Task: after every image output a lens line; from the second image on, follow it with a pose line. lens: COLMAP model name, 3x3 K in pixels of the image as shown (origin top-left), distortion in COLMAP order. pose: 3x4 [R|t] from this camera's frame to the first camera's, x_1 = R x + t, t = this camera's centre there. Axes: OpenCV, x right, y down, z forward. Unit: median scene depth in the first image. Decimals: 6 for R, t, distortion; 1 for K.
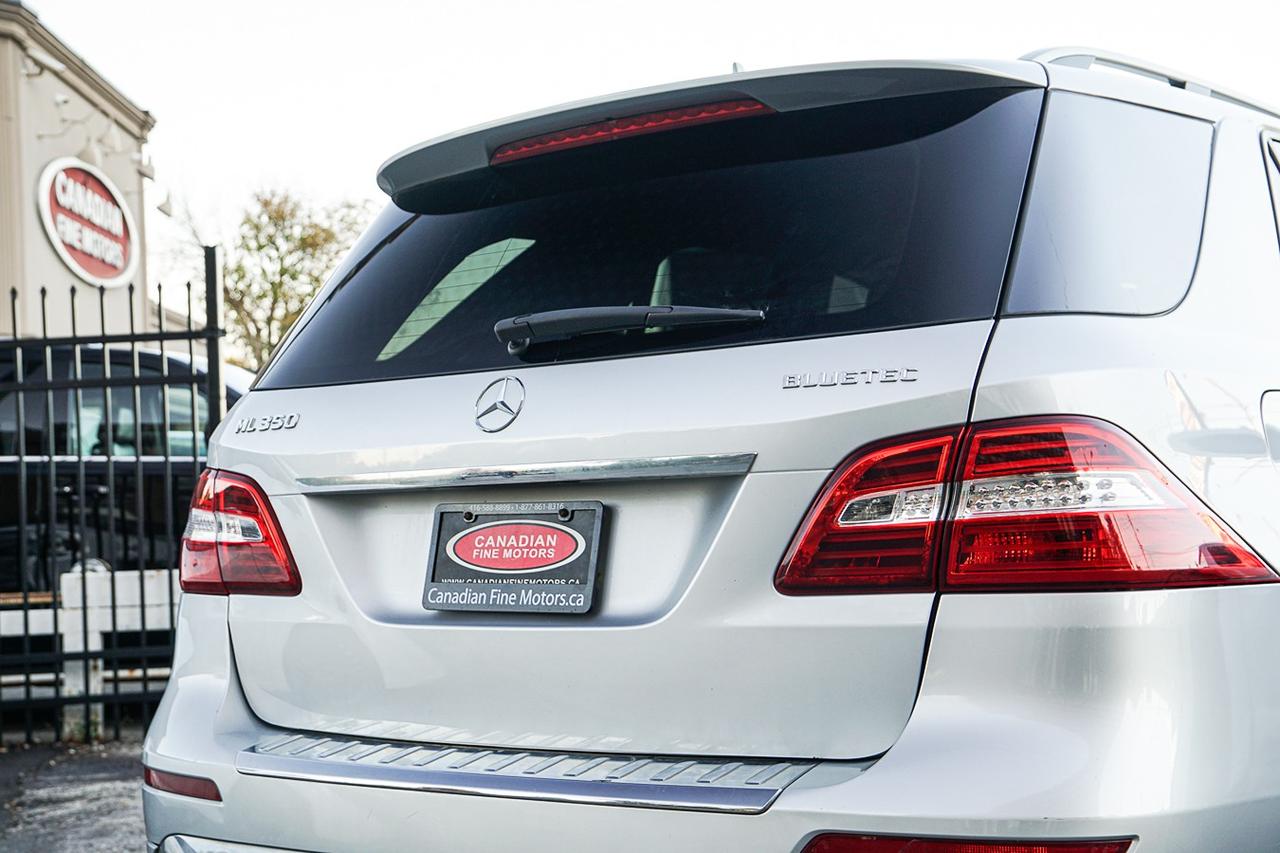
lens RADIAL K [[1679.5, 0, 633.5], [0, 1679.5, 469.9], [0, 0, 1]] dist [0.177799, 0.000000]
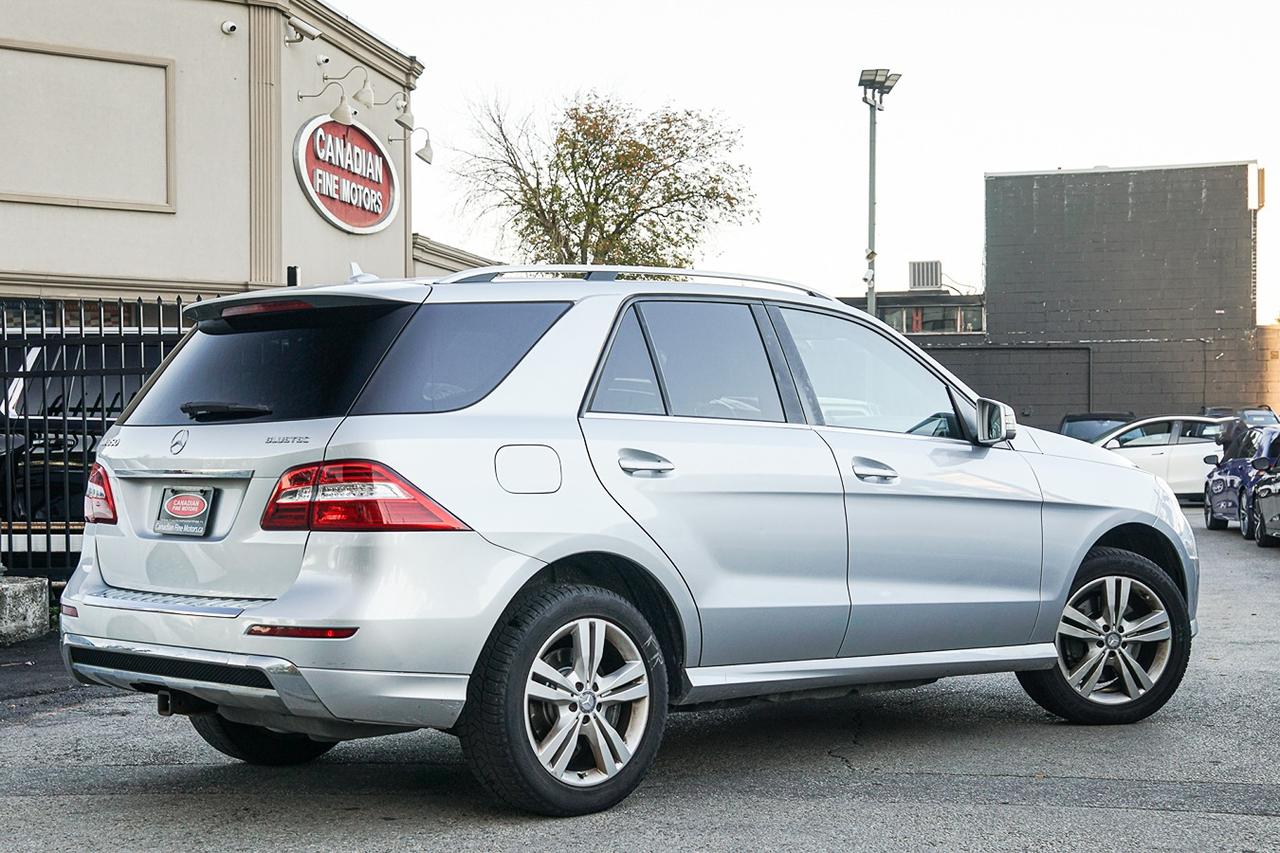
lens RADIAL K [[1904.1, 0, 642.5], [0, 1904.1, 434.5], [0, 0, 1]] dist [0.111668, 0.000000]
pose [[0.982416, 0.026949, -0.184749, 0.945153], [-0.024597, 0.999585, 0.015013, -0.096929], [0.185077, -0.010205, 0.982671, -1.318371]]
